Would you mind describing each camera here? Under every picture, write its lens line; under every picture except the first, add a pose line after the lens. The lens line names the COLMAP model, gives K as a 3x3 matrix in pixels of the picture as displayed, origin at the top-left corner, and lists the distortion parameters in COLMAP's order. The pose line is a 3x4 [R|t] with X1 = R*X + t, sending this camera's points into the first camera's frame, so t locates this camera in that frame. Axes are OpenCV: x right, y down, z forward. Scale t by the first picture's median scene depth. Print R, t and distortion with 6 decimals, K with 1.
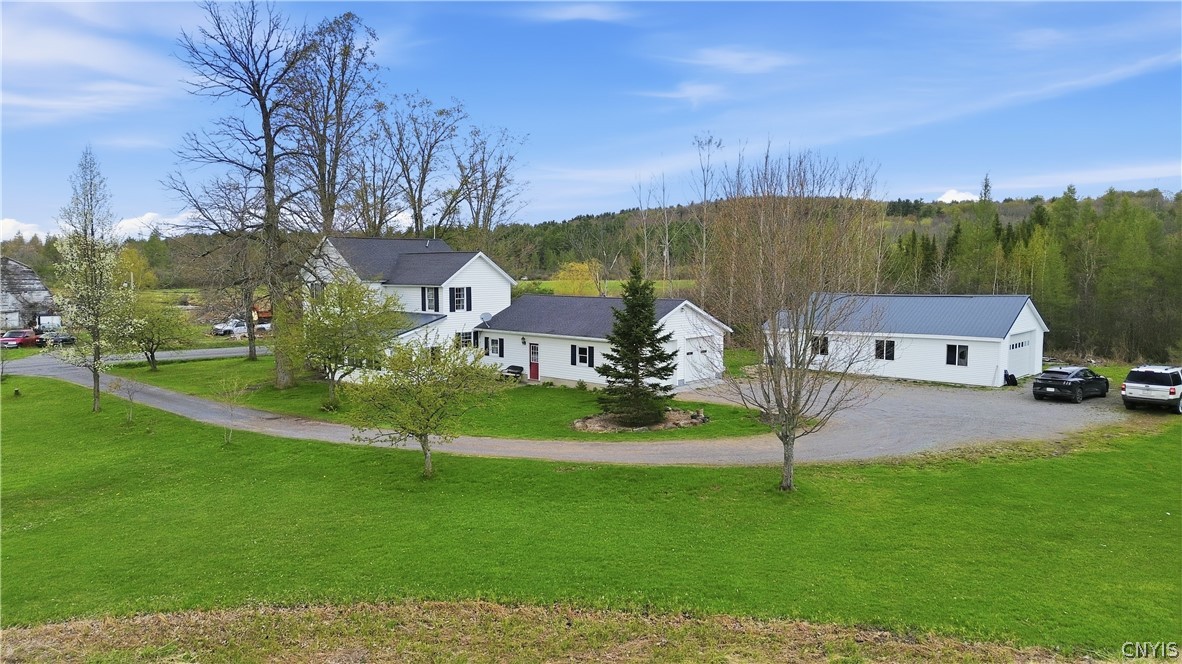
lens RADIAL K [[854.6, 0, 593.8], [0, 854.6, 333.3], [0, 0, 1]] dist [0.051456, -0.014174]
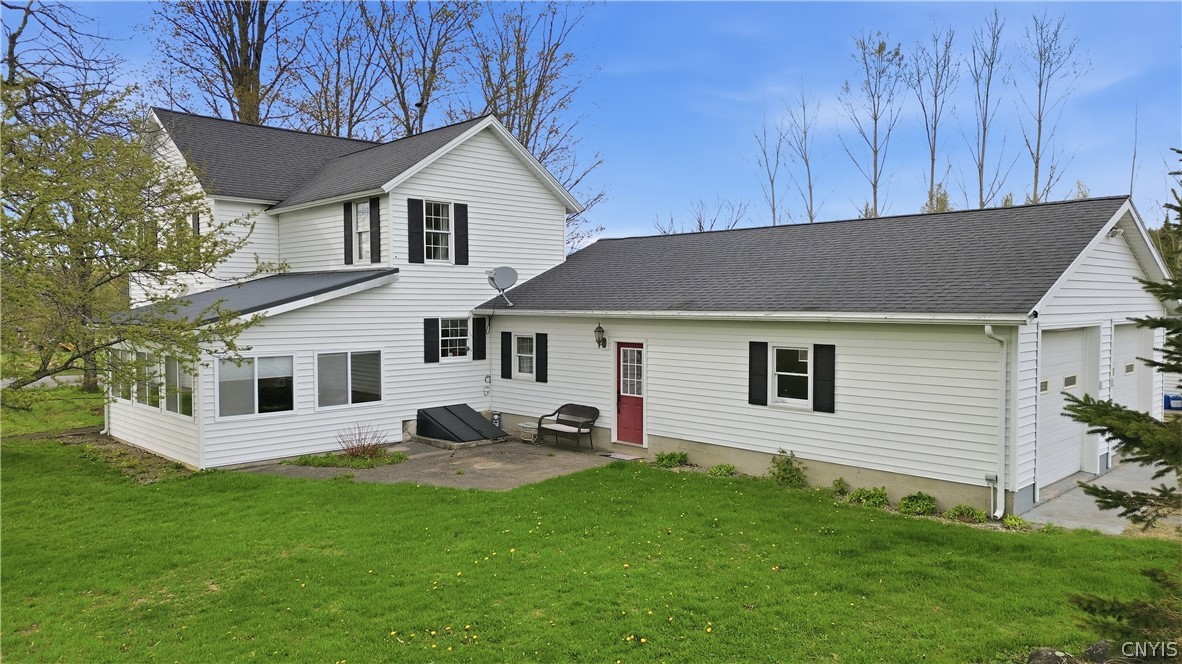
lens RADIAL K [[854.6, 0, 601.5], [0, 854.6, 329.9], [0, 0, 1]] dist [0.051456, -0.014174]
pose [[0.998613, 0.004255, -0.052478, -0.060812], [-0.006773, 0.998829, -0.047898, 0.022786], [0.052212, 0.048187, 0.997473, 0.615783]]
